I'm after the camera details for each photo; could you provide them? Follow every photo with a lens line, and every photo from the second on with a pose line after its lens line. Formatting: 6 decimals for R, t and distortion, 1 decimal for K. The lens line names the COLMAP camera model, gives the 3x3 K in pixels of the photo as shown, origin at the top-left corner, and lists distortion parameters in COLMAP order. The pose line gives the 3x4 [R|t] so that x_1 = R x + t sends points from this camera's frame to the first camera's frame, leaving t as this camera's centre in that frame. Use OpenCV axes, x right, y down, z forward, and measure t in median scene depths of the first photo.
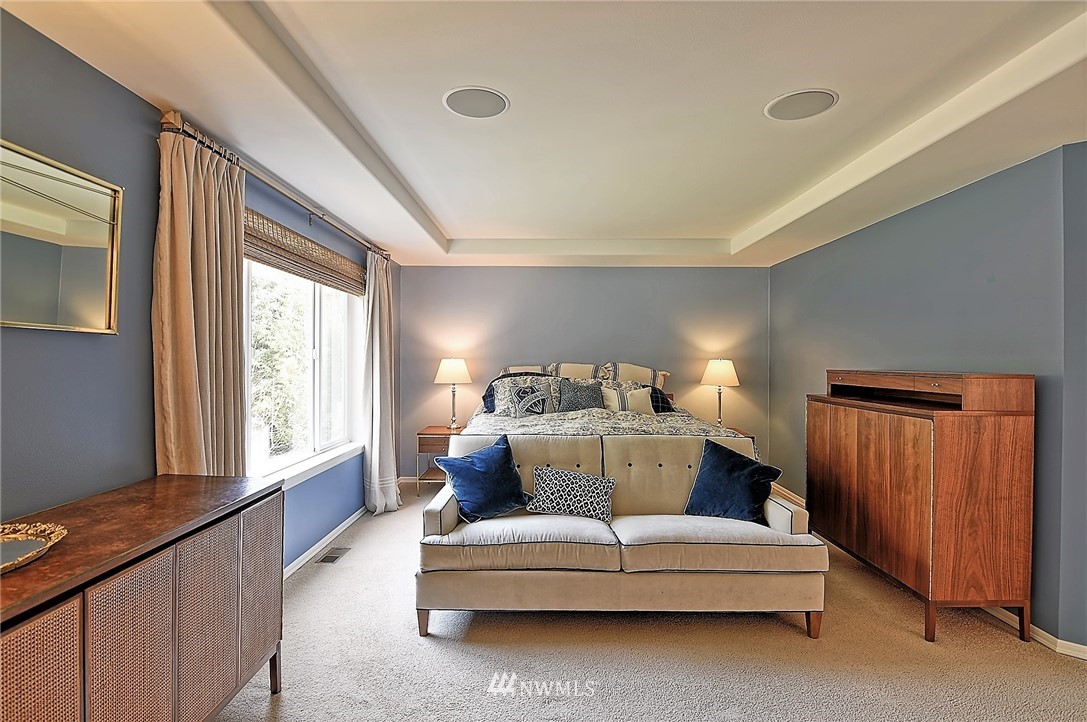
lens RADIAL K [[527.0, 0, 540.5], [0, 527.0, 360.1], [0, 0, 1]] dist [-0.008504, -0.009596]
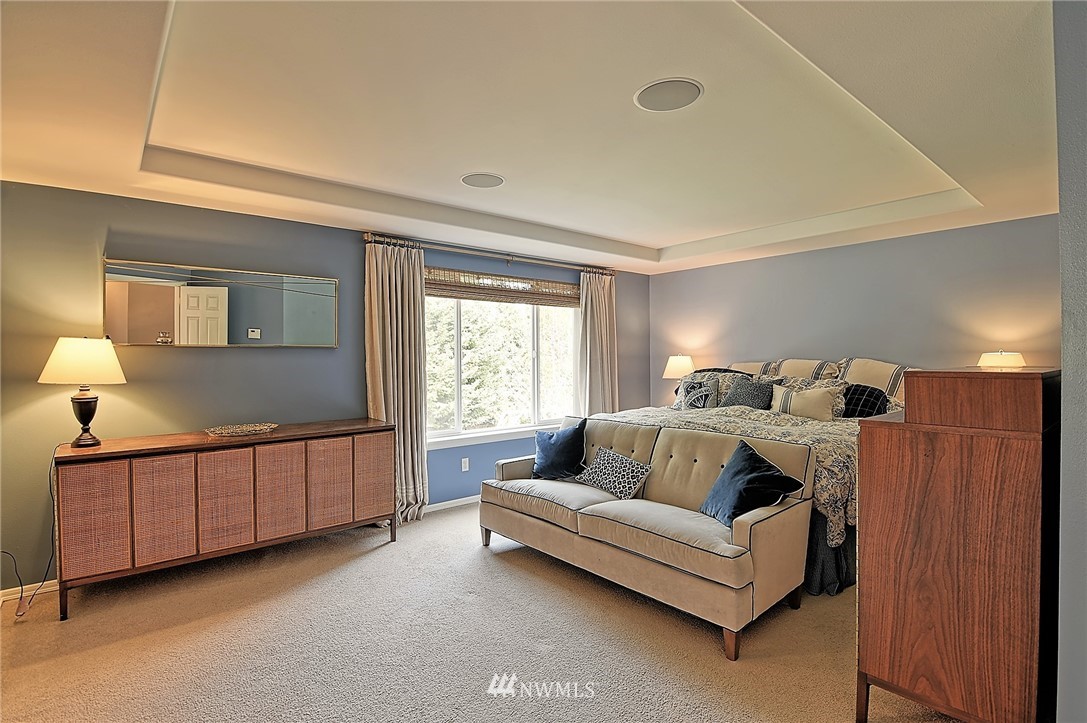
lens RADIAL K [[527.0, 0, 540.5], [0, 527.0, 360.6], [0, 0, 1]] dist [-0.008504, -0.009596]
pose [[0.656482, -0.005877, -0.754319, 0.934438], [0.010261, 0.999947, 0.001139, 0.006189], [0.754272, -0.008488, 0.656507, 0.144971]]
